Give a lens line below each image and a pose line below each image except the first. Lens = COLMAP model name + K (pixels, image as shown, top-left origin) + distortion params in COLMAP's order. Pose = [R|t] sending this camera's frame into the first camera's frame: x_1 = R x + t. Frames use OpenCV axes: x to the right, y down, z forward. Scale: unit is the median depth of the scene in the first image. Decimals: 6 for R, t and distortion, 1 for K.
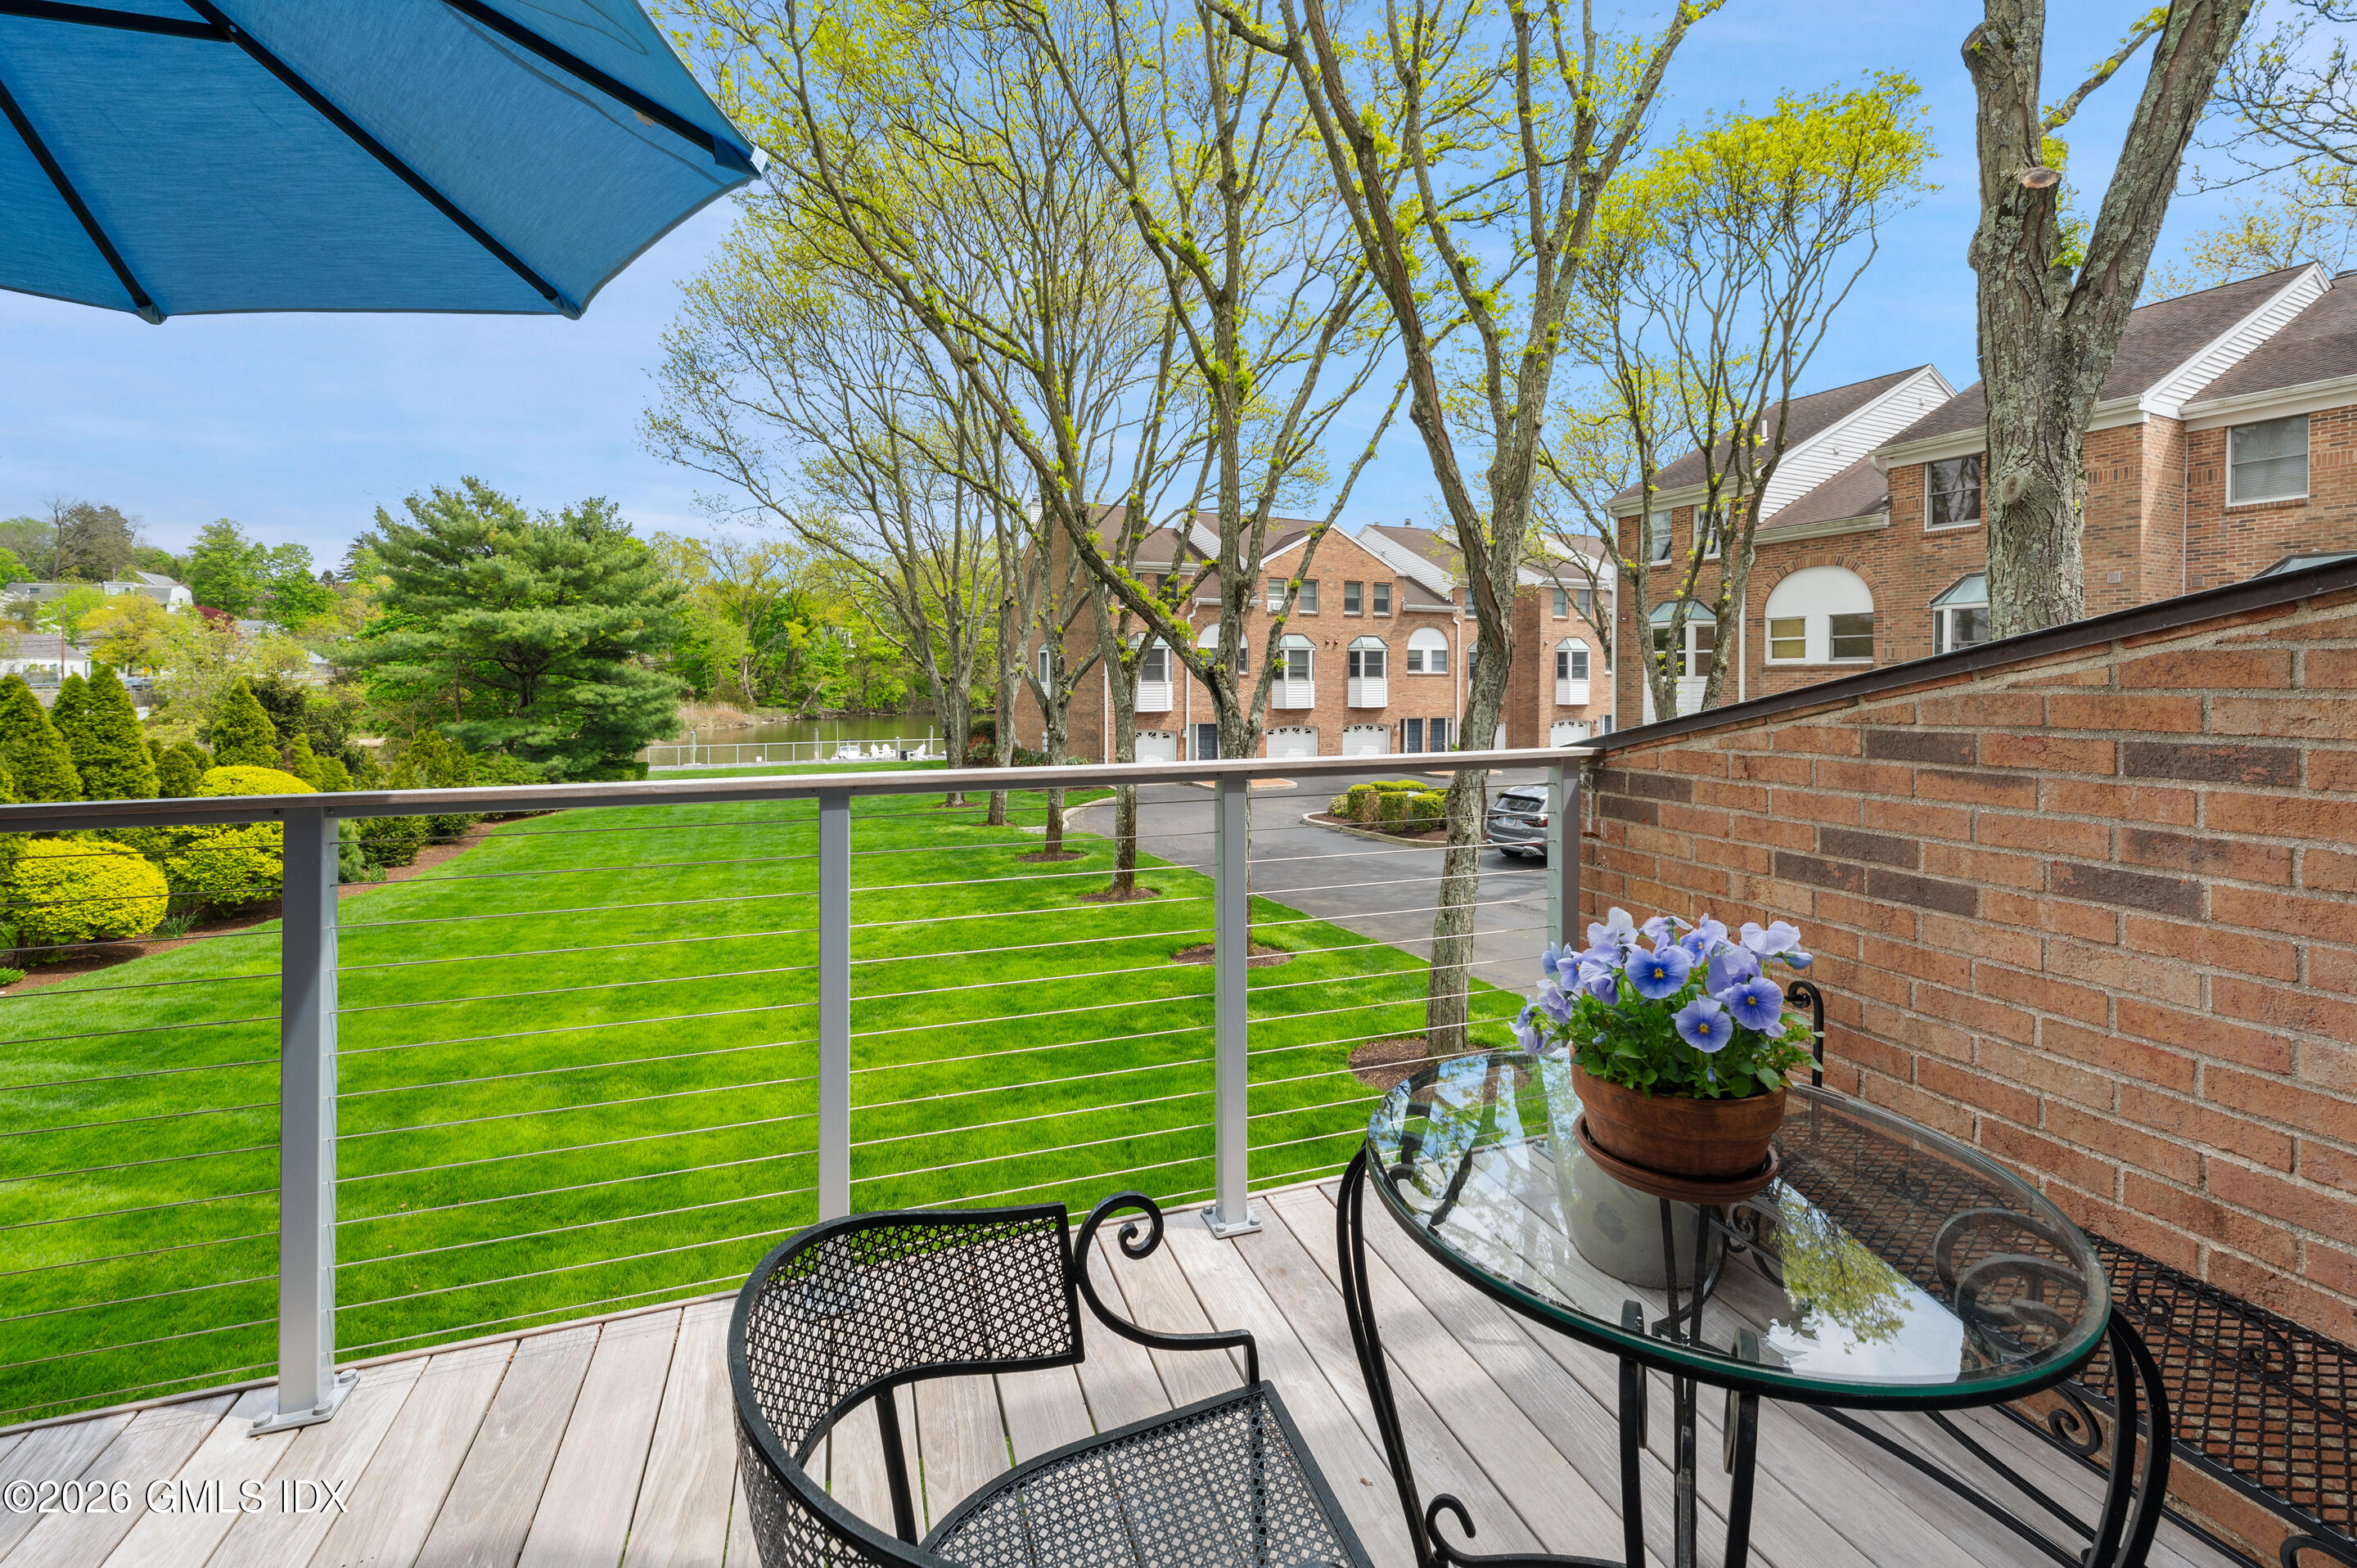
lens RADIAL K [[975.6, 0, 1194.3], [0, 975.6, 684.4], [0, 0, 1]] dist [-0.001503, -0.000175]
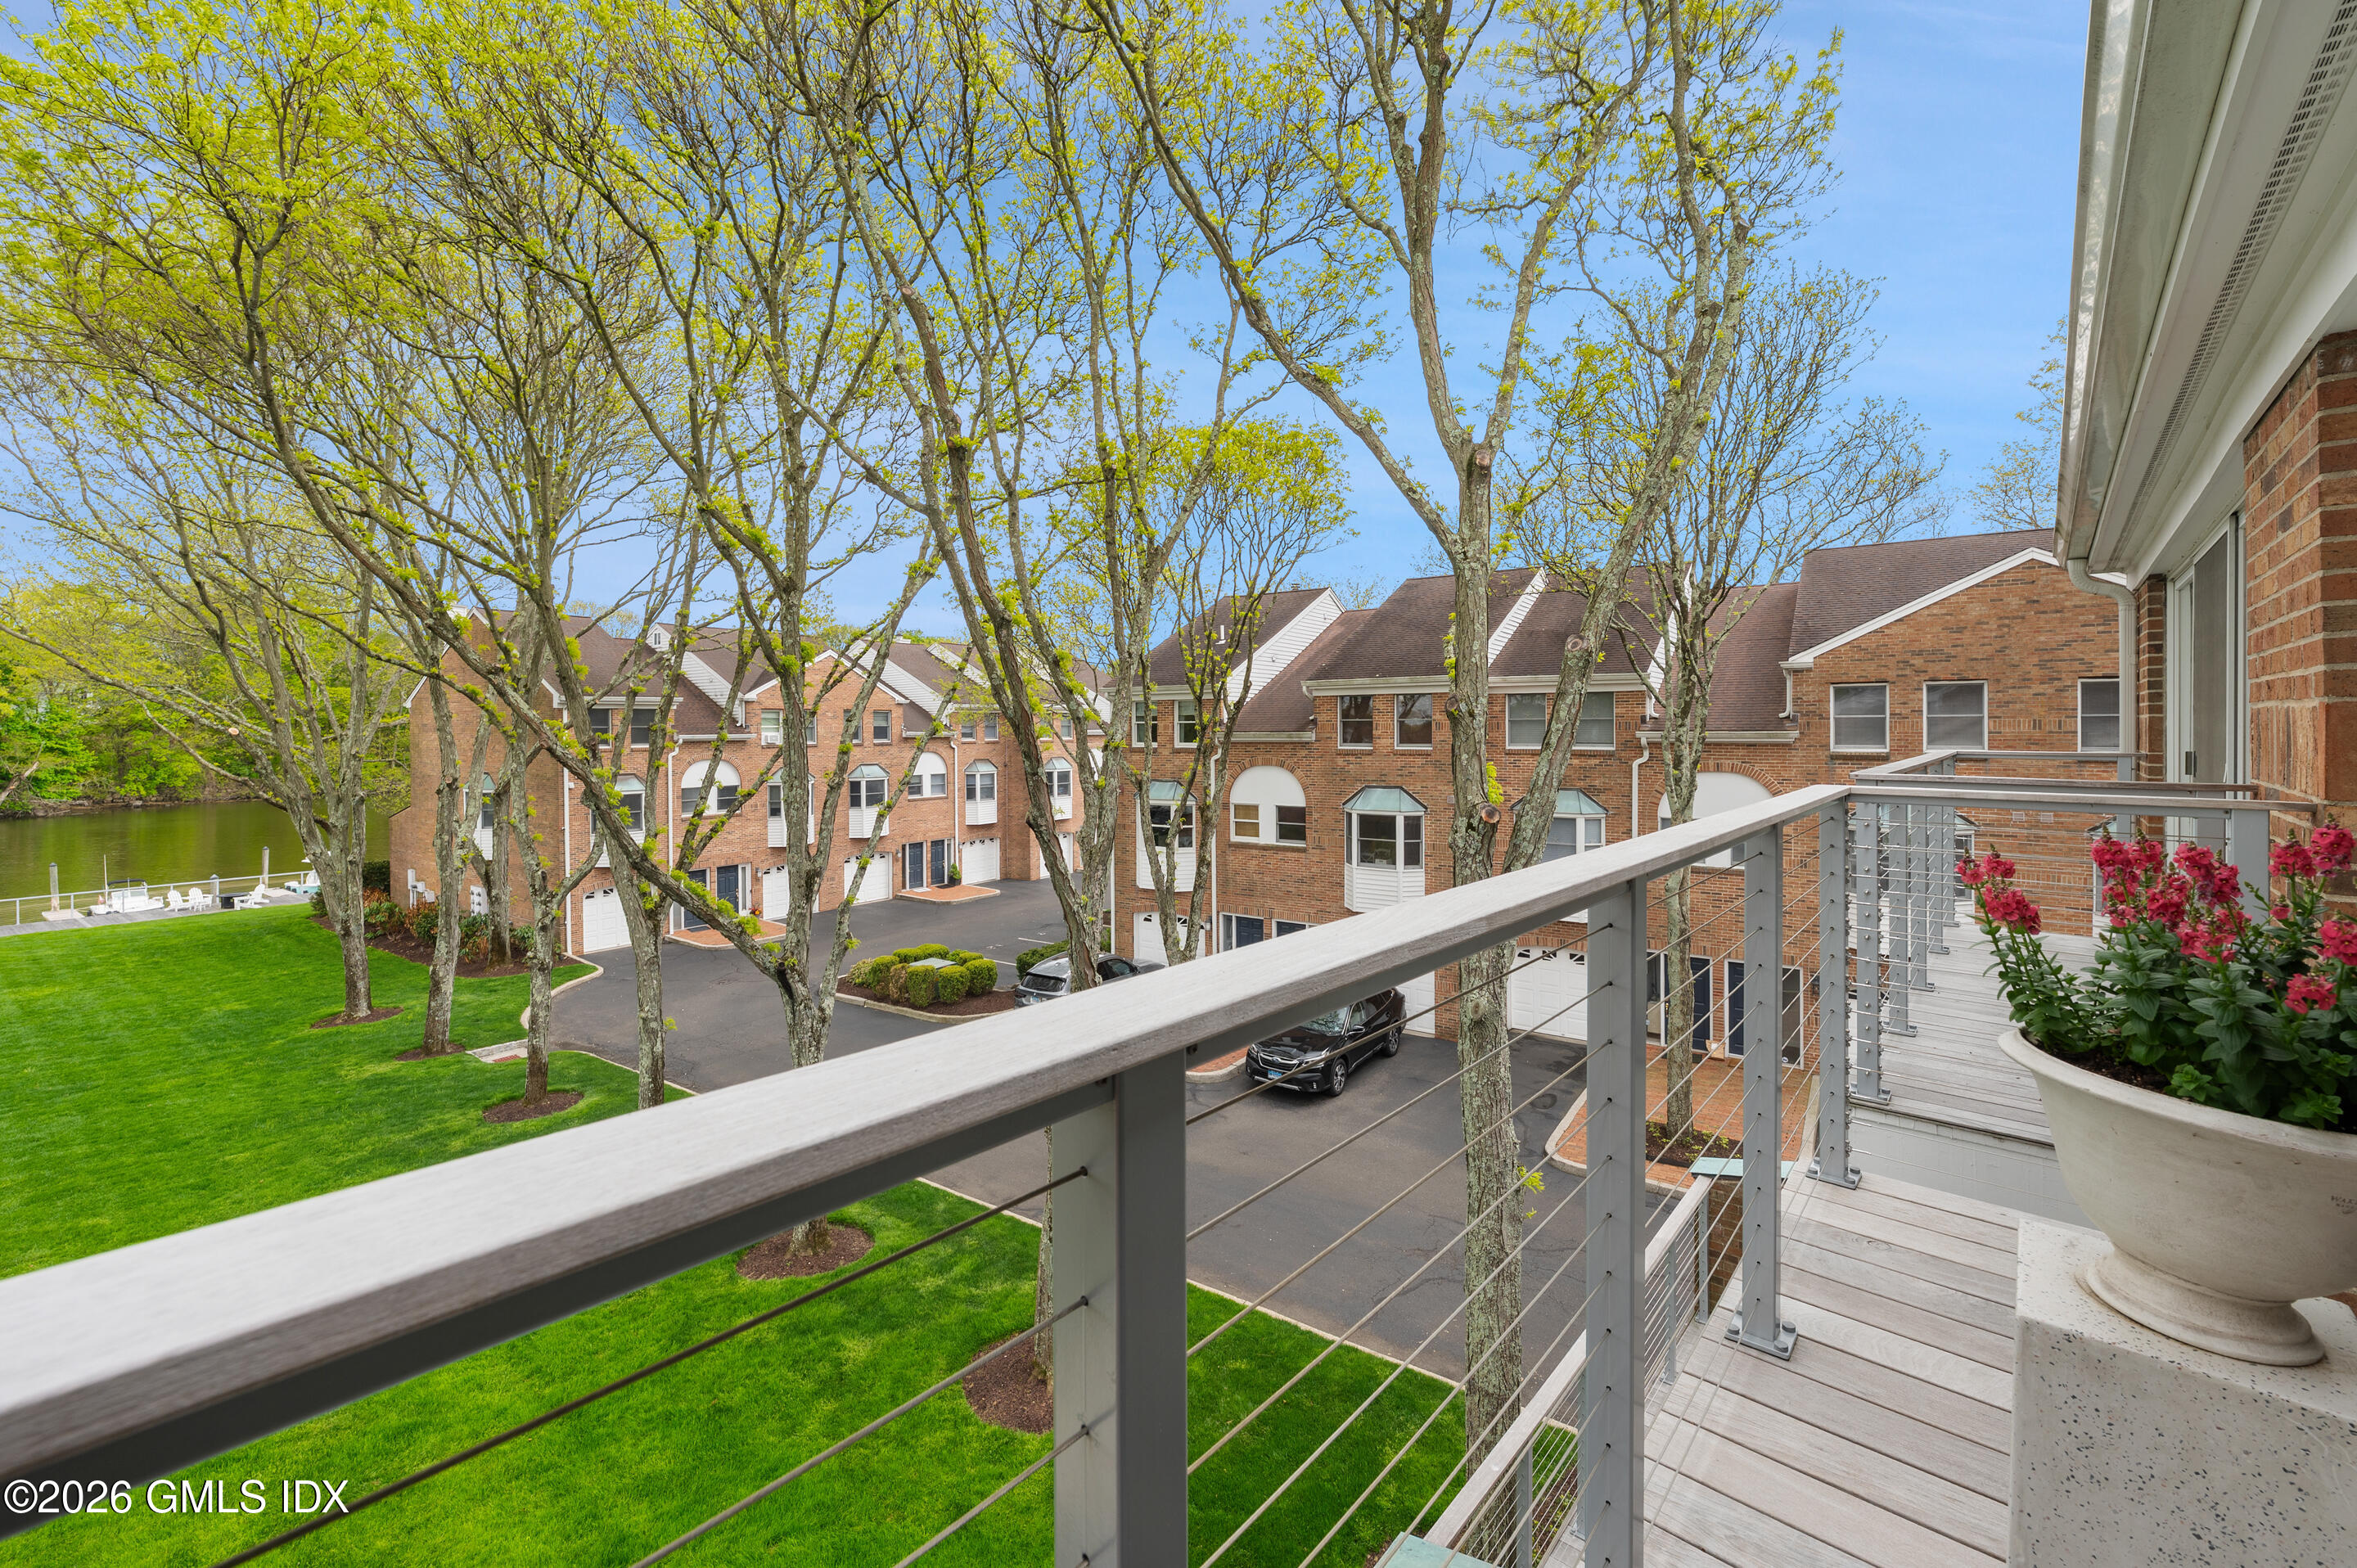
lens RADIAL K [[966.9, 0, 1154.3], [0, 966.9, 724.5], [0, 0, 1]] dist [-0.000699, -0.000073]
pose [[0.877039, -0.011652, 0.480278, -0.080067], [0.013548, 0.999908, -0.000481, -0.171496], [-0.480228, 0.006929, 0.877116, -0.017565]]
